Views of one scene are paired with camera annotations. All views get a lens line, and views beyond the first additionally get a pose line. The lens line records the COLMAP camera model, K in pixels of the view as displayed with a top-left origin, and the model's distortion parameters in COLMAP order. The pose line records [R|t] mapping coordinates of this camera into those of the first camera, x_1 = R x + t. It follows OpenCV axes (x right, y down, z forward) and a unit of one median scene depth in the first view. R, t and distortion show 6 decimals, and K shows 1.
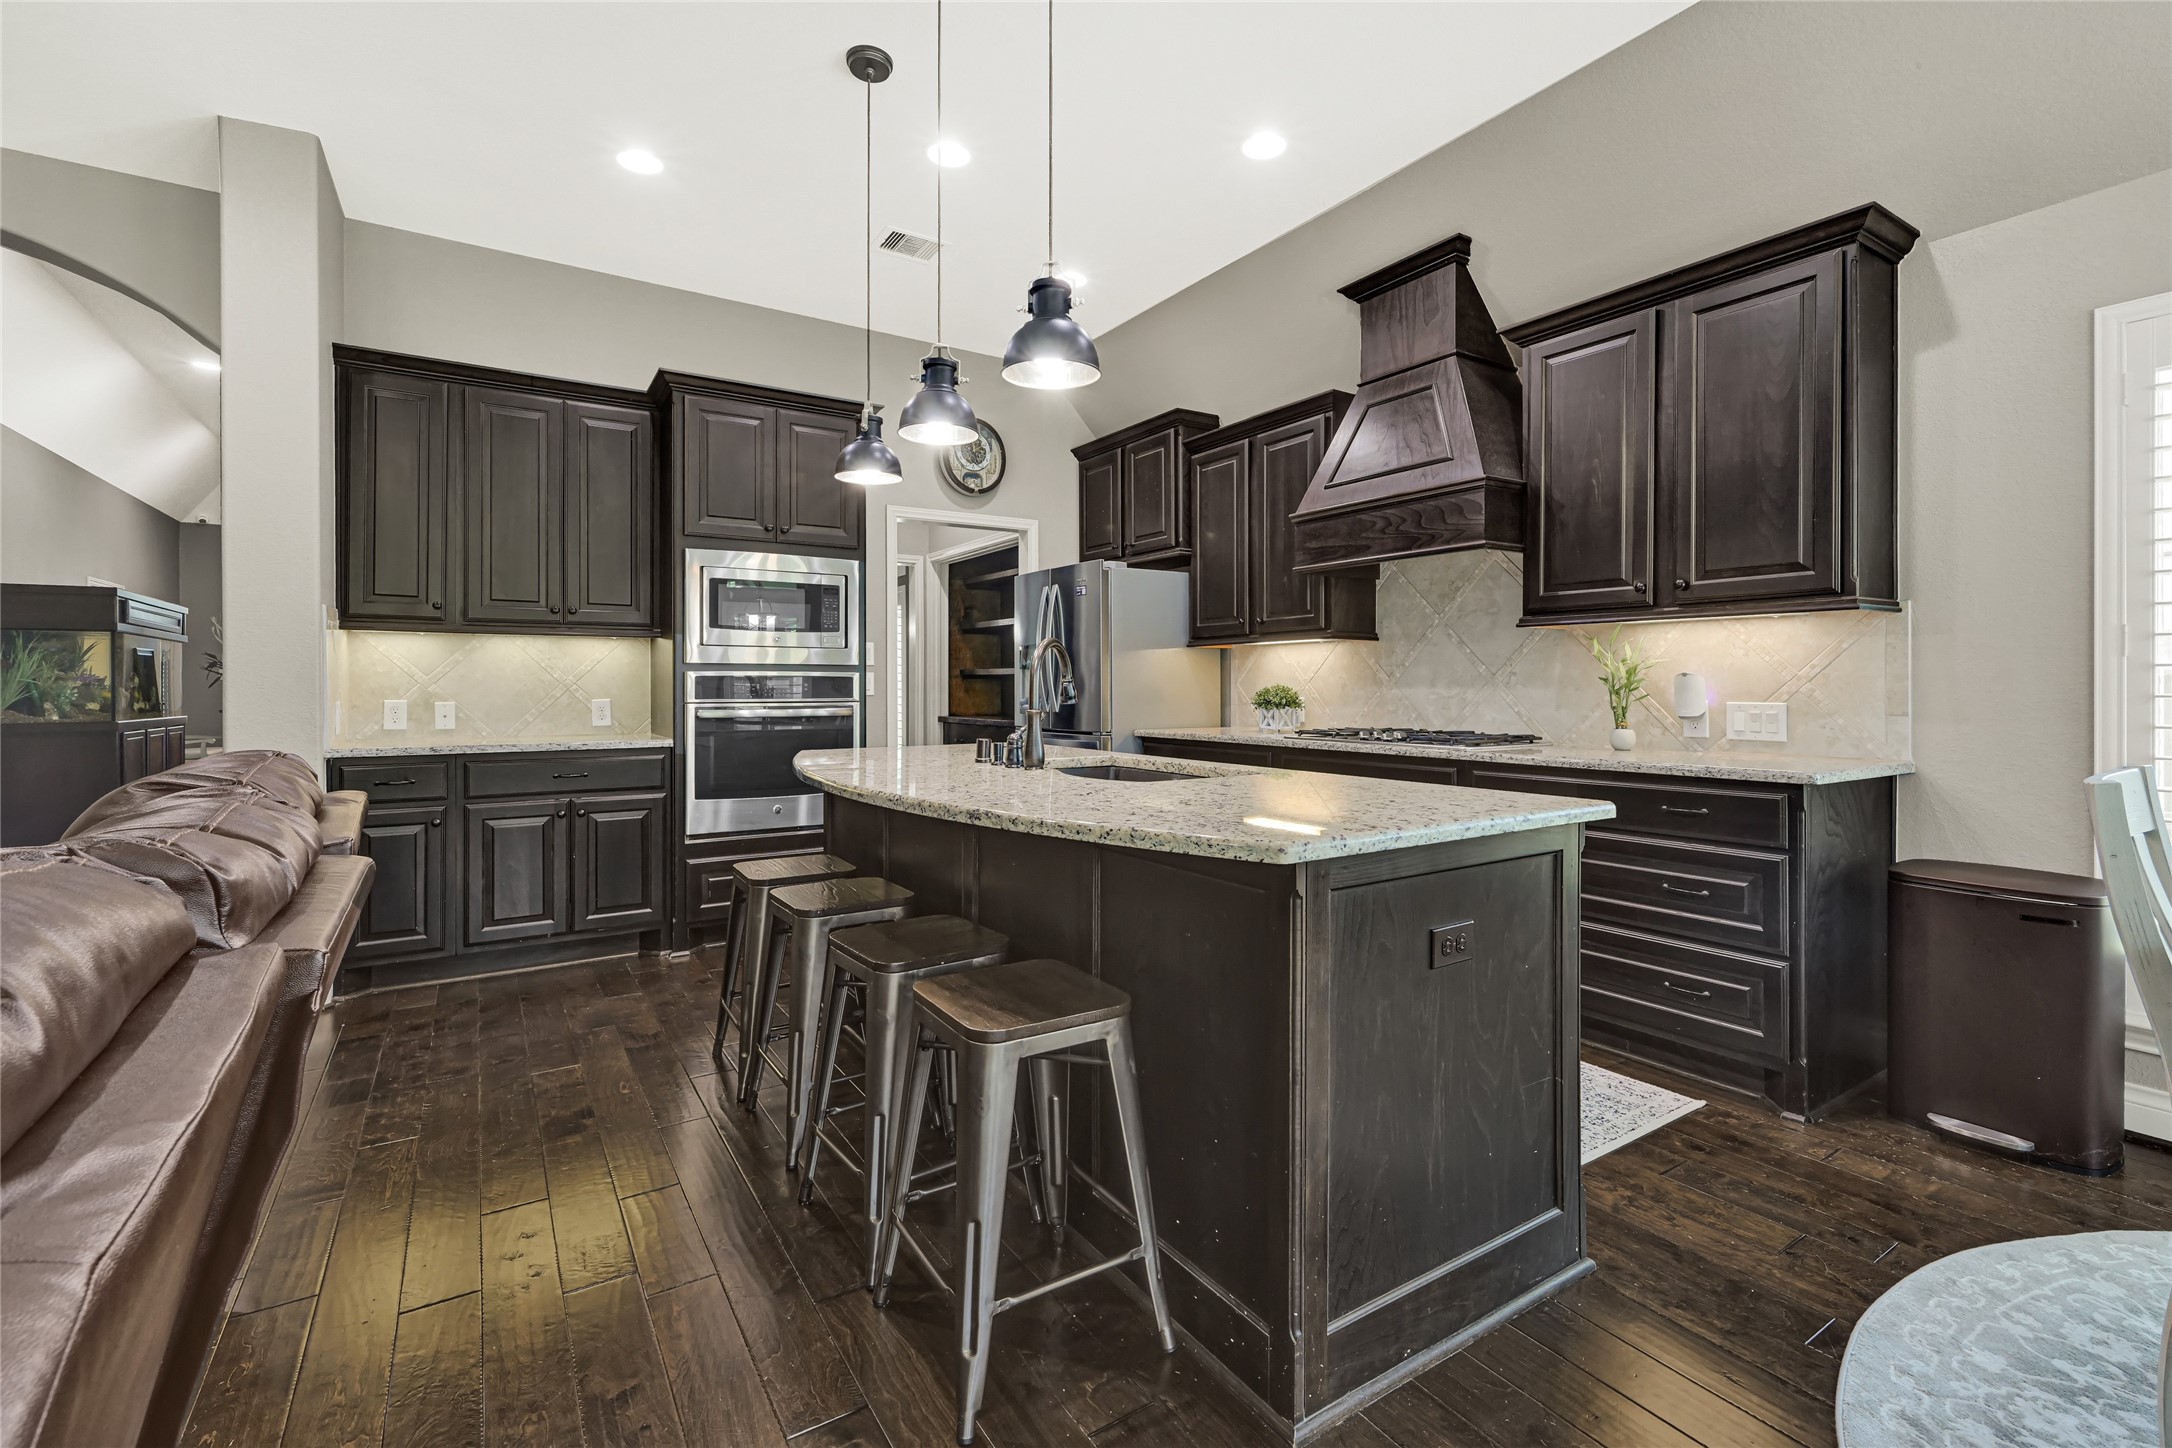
lens RADIAL K [[948.1, 0, 1094.4], [0, 948.1, 685.3], [0, 0, 1]] dist [-0.001436, 0.000605]
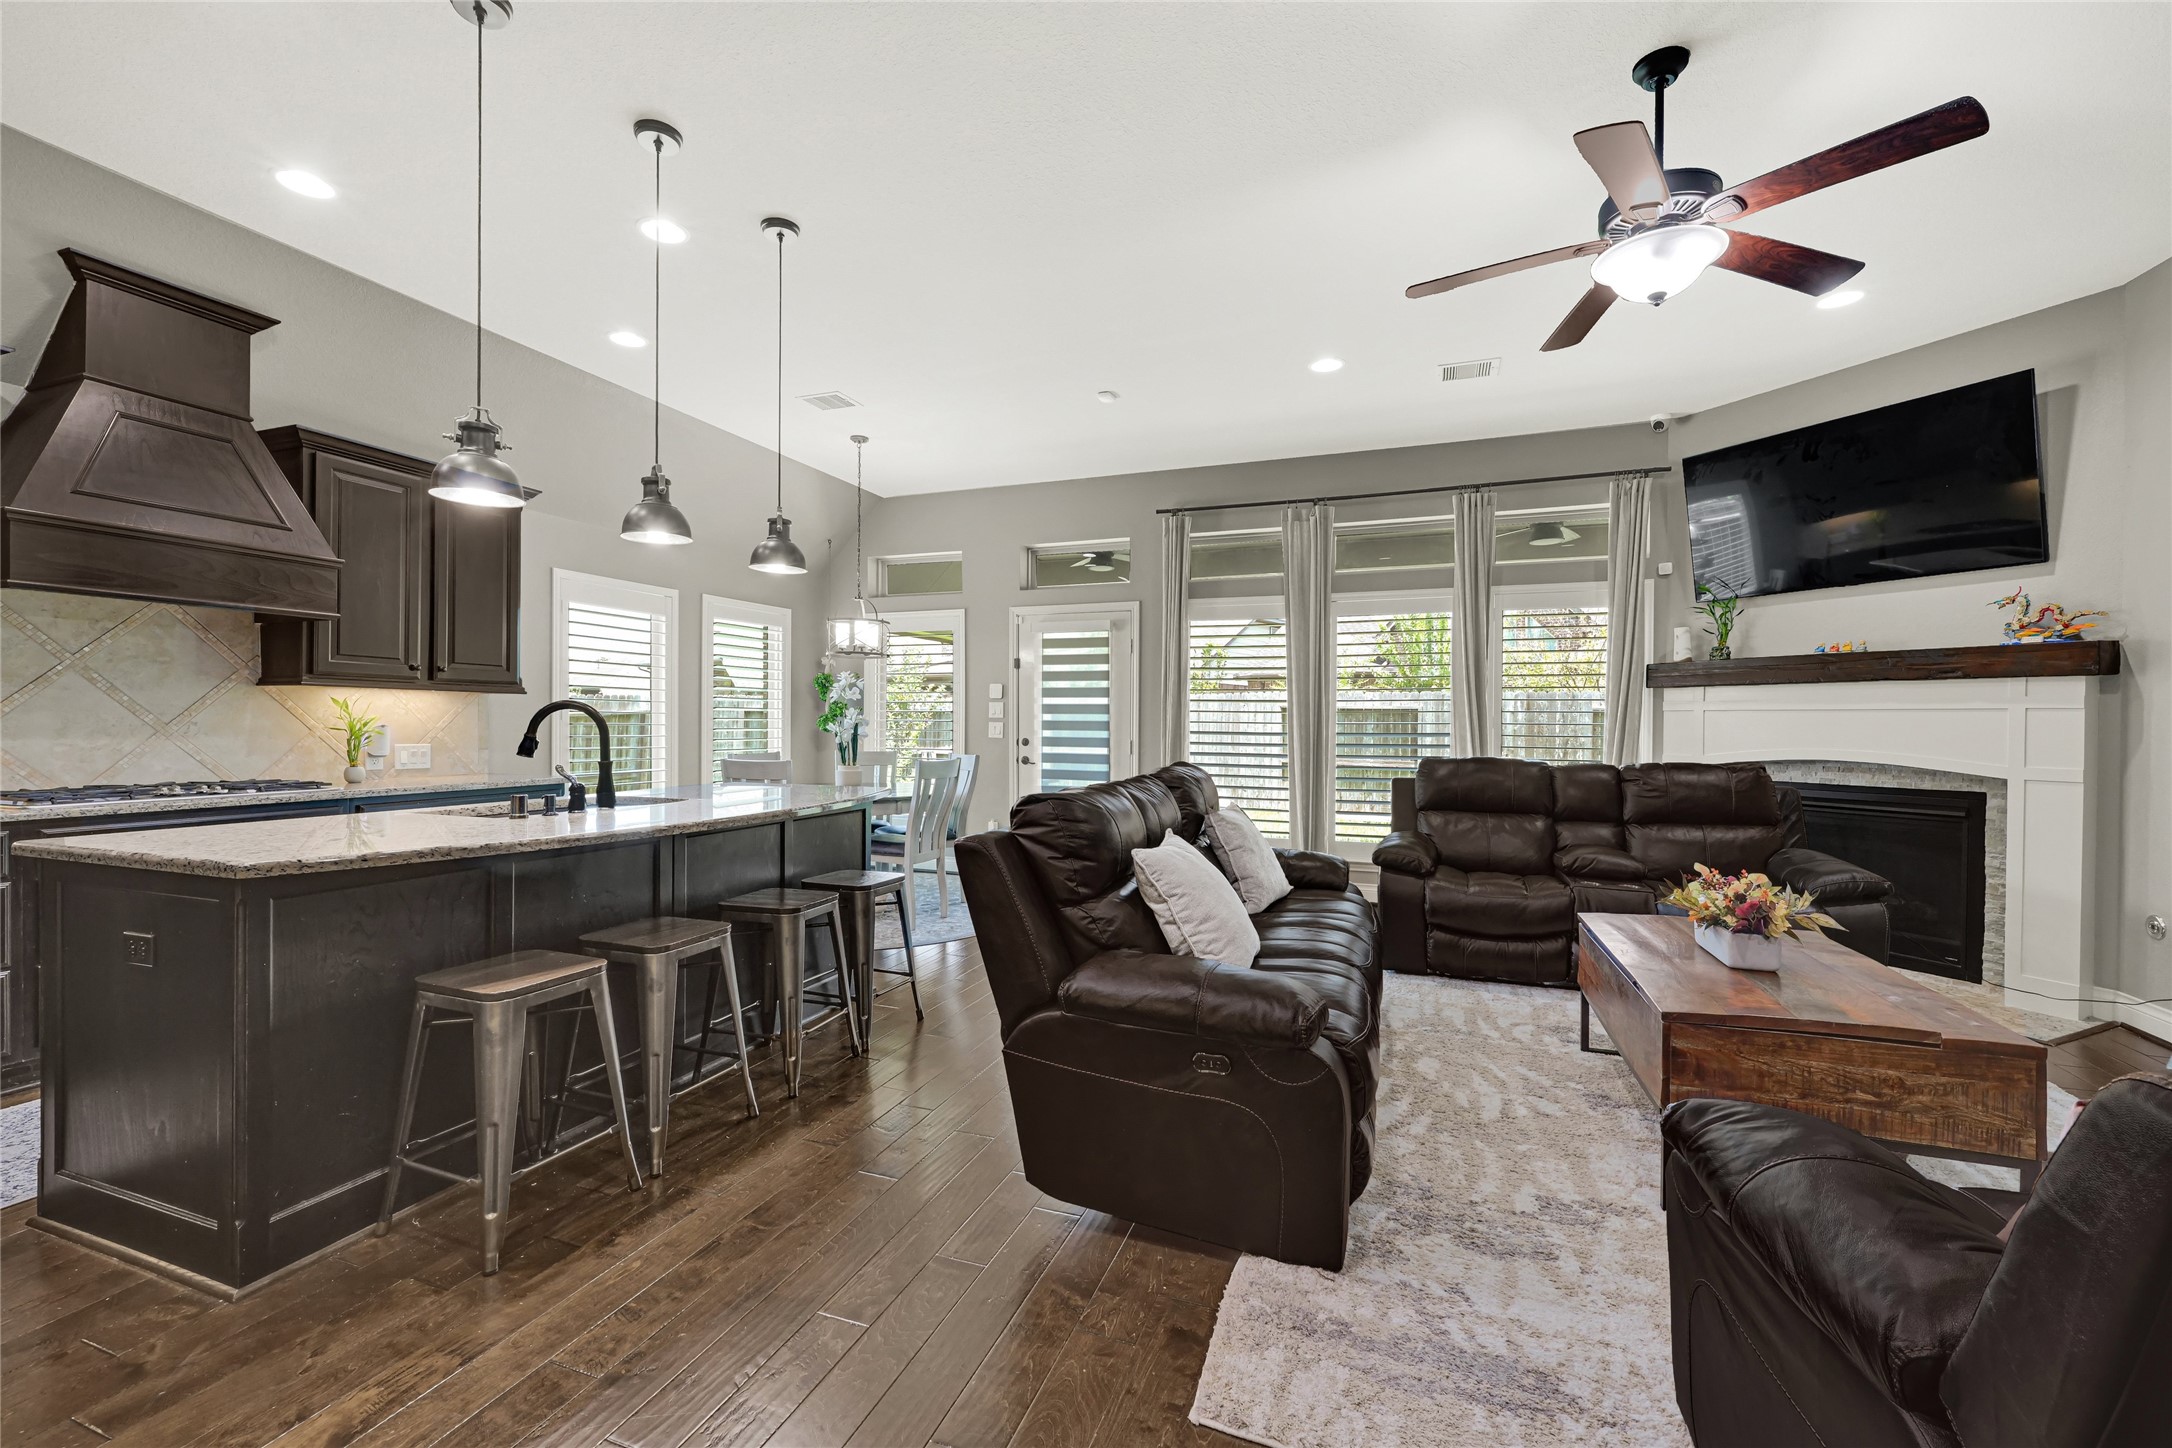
lens RADIAL K [[872.3, 0, 1077.6], [0, 872.3, 727.7], [0, 0, 1]] dist [0.002050, 0.000064]
pose [[-0.595063, -0.005845, 0.803658, -1.217776], [-0.005247, 0.999980, 0.003388, -0.021818], [-0.803662, -0.002201, -0.595082, 1.070913]]
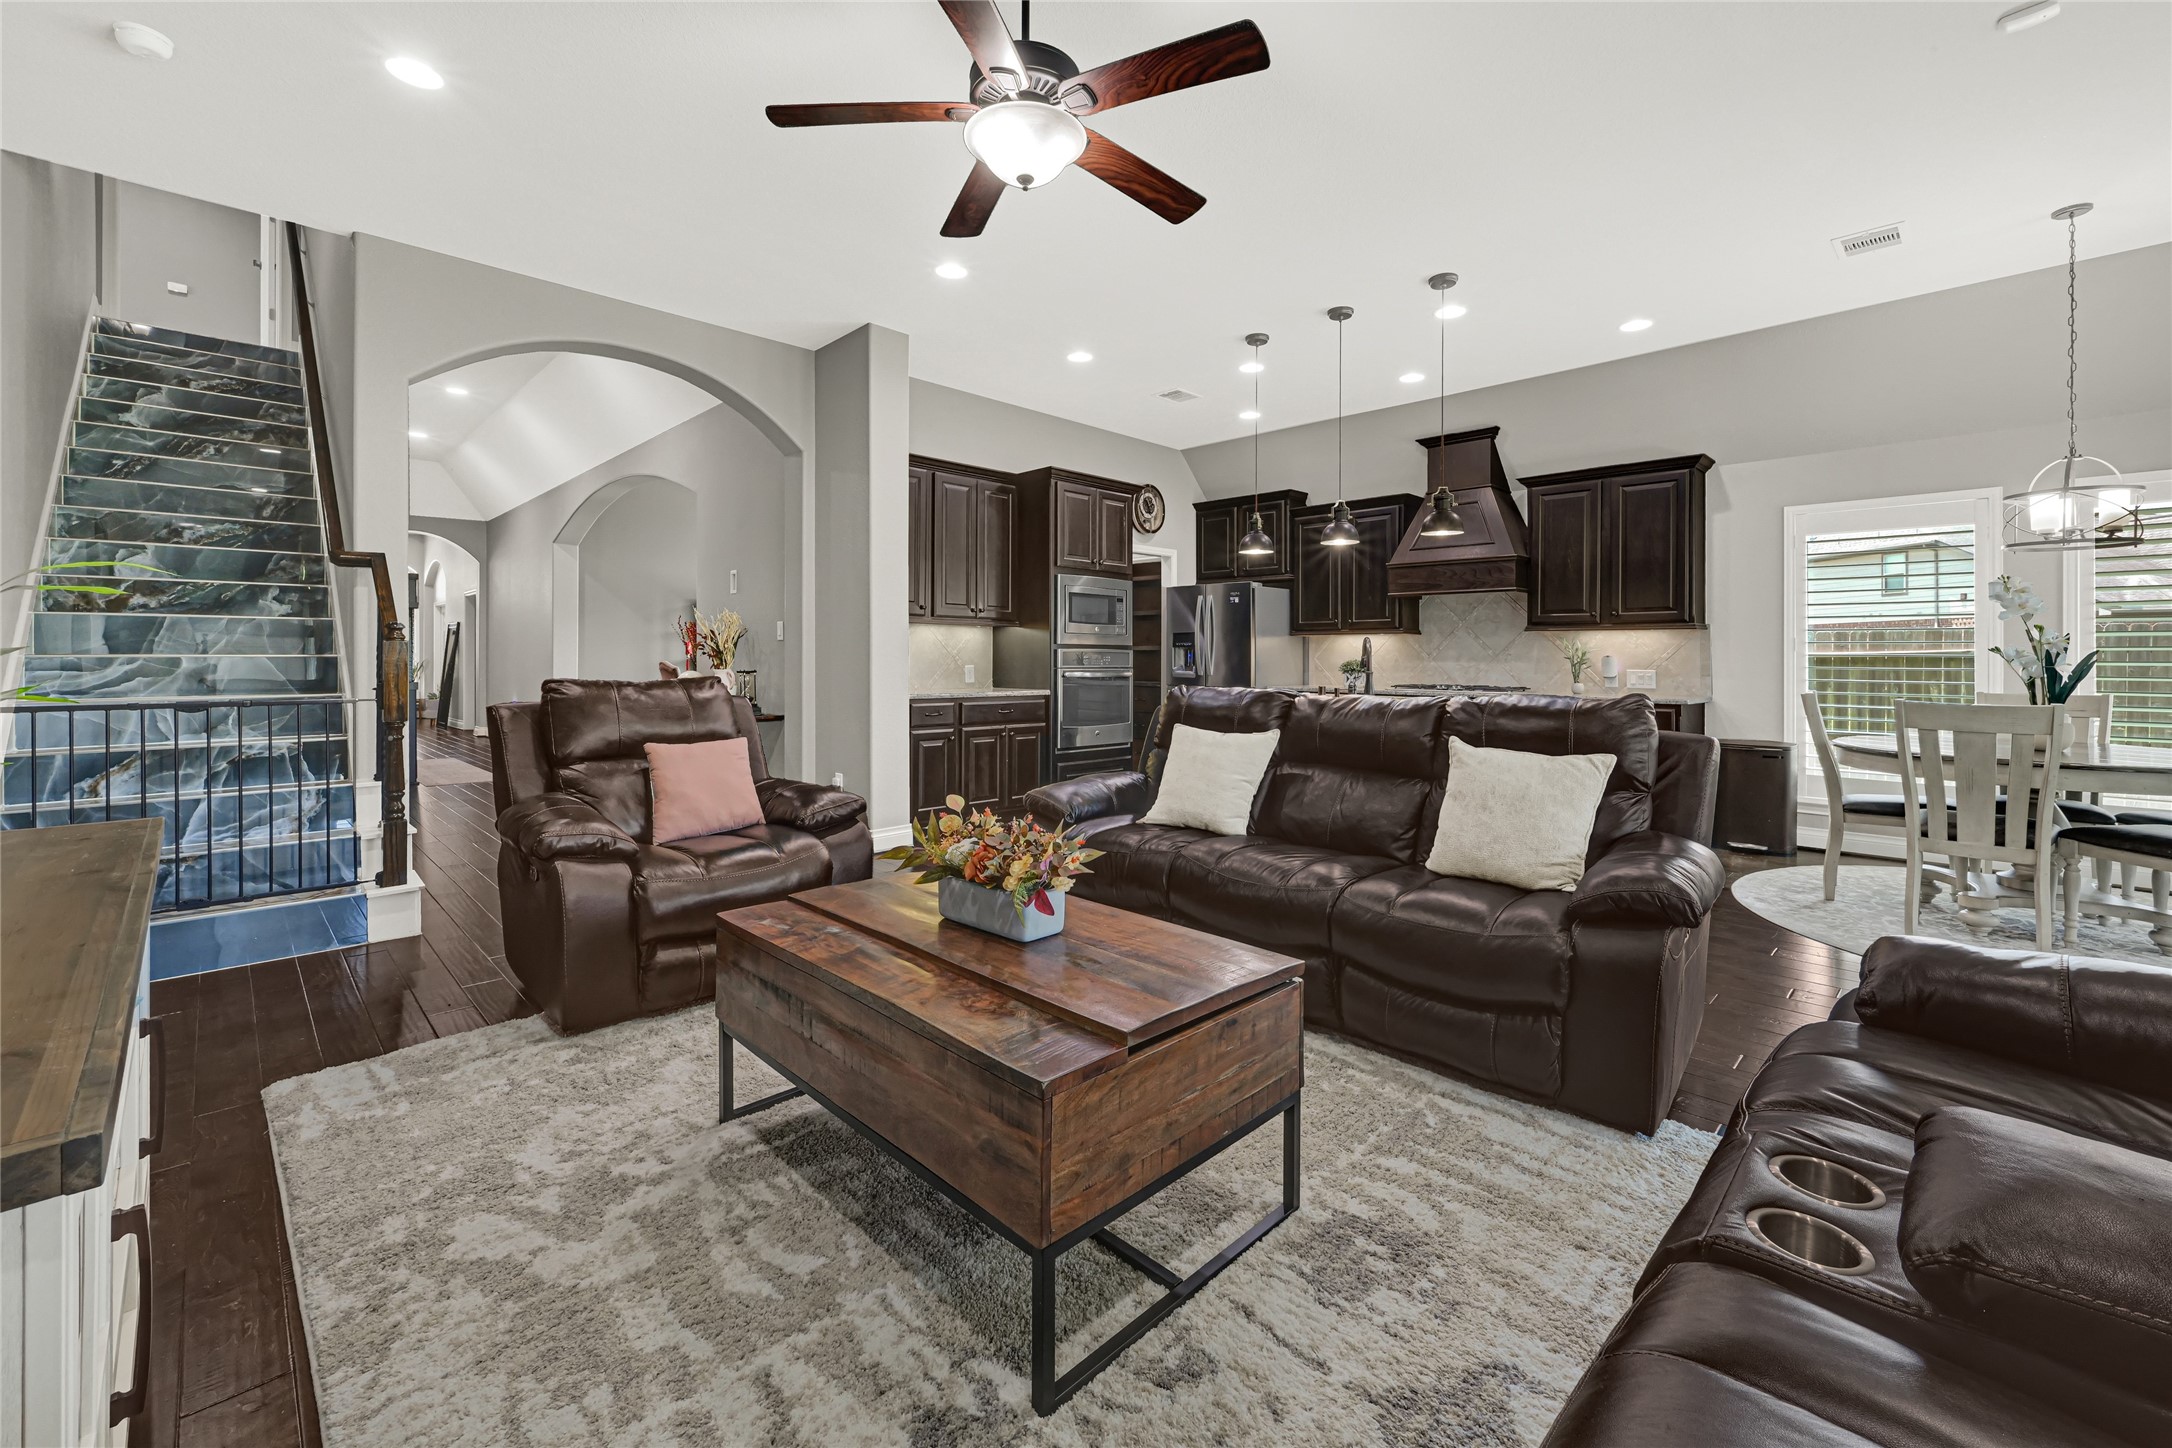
lens RADIAL K [[872.3, 0, 1093.6], [0, 872.3, 648.2], [0, 0, 1]] dist [0.002050, 0.000064]
pose [[0.977500, 0.009577, 0.210716, -0.985336], [-0.007597, 0.999919, -0.010205, -0.001764], [-0.210797, 0.008374, 0.977494, -0.700591]]
